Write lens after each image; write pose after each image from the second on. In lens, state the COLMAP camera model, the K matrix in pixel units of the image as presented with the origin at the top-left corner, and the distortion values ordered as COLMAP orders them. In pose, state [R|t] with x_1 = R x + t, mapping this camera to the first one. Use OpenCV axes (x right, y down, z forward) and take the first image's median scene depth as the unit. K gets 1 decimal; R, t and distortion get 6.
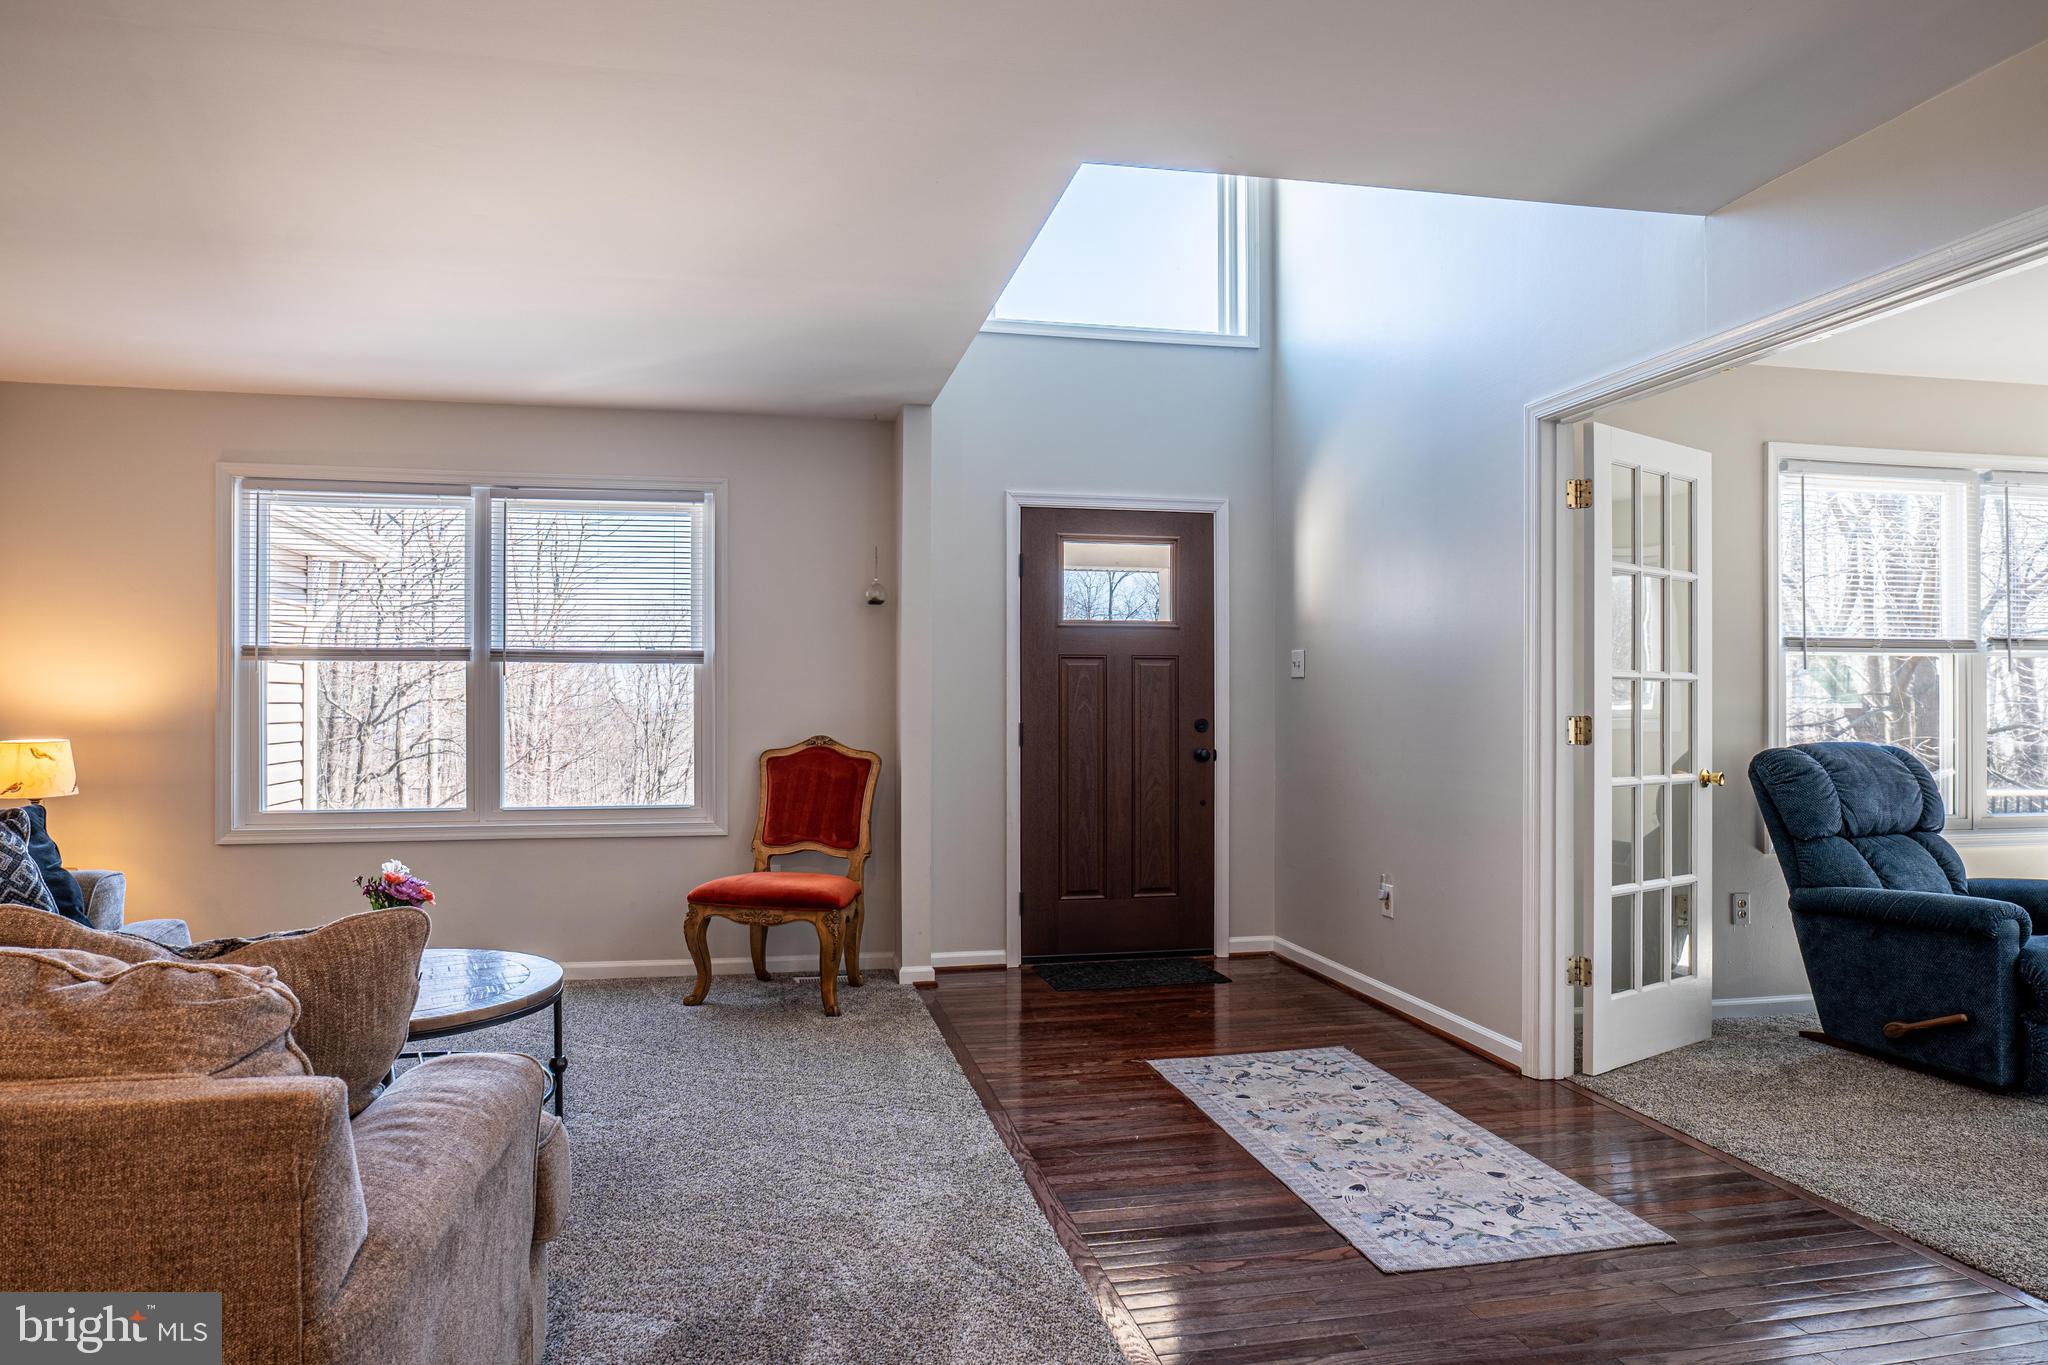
lens RADIAL K [[1215.9, 0, 1021.7], [0, 1215.9, 690.0], [0, 0, 1]] dist [-0.045603, 0.041934]
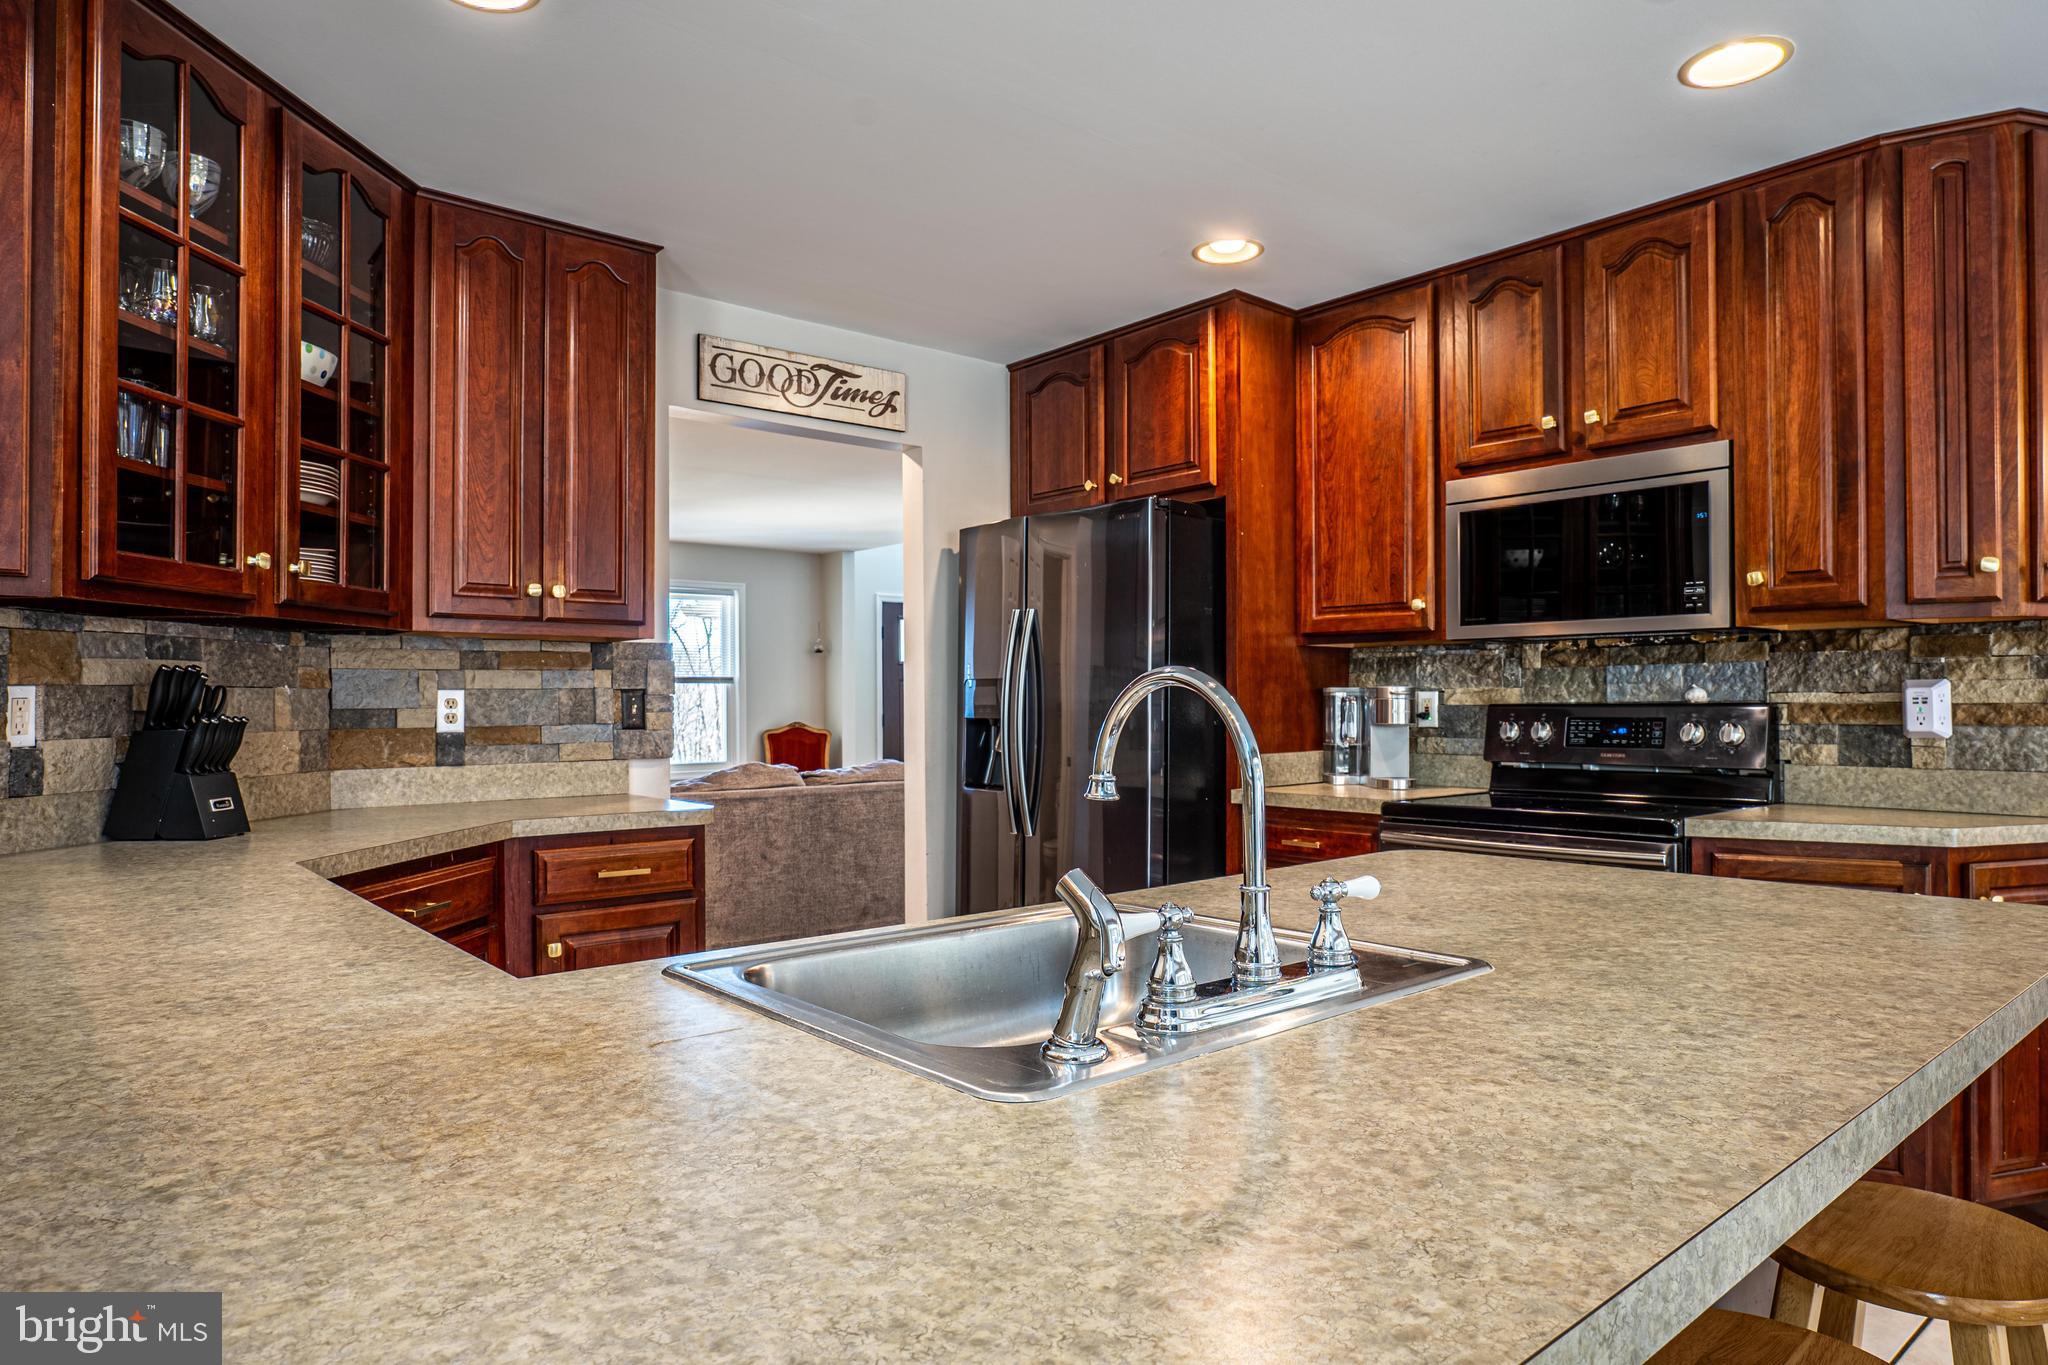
lens RADIAL K [[1215.9, 0, 1021.7], [0, 1215.9, 690.0], [0, 0, 1]] dist [-0.045603, 0.041934]
pose [[0.885399, -0.001803, 0.464828, -0.755206], [0.003537, 0.999990, -0.002858, -0.005497], [-0.464818, 0.004174, 0.885397, -0.869626]]
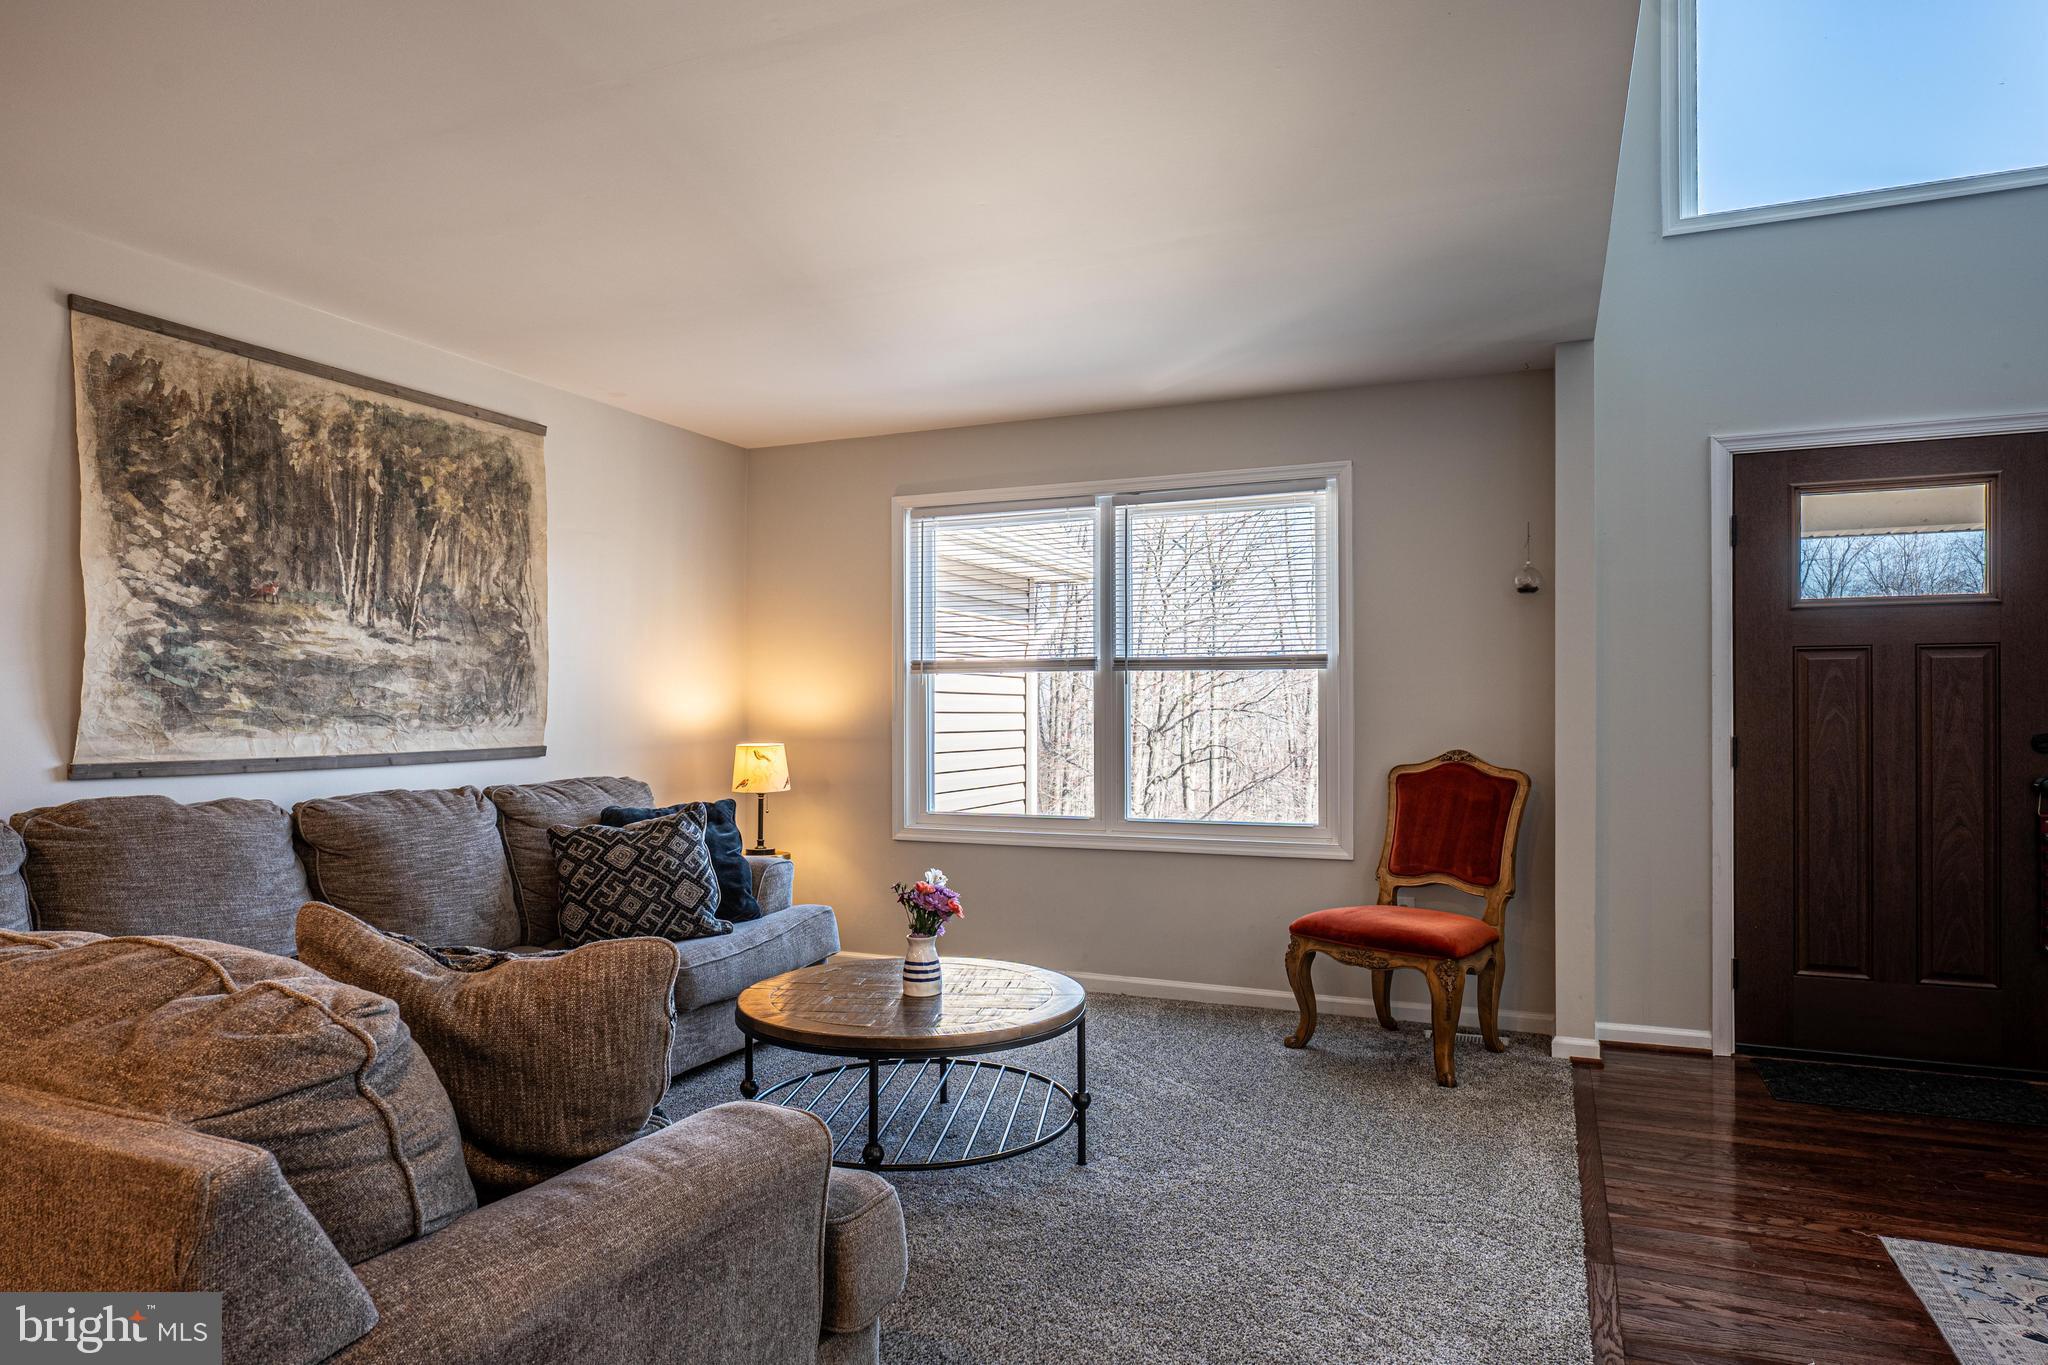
lens RADIAL K [[1228.4, 0, 1018.5], [0, 1228.4, 705.8], [0, 0, 1]] dist [-0.030883, 0.020085]
pose [[0.819275, -0.004362, -0.573384, 0.075323], [0.007607, 0.999966, 0.003262, 0.001440], [0.573351, -0.007034, 0.819280, 0.124074]]
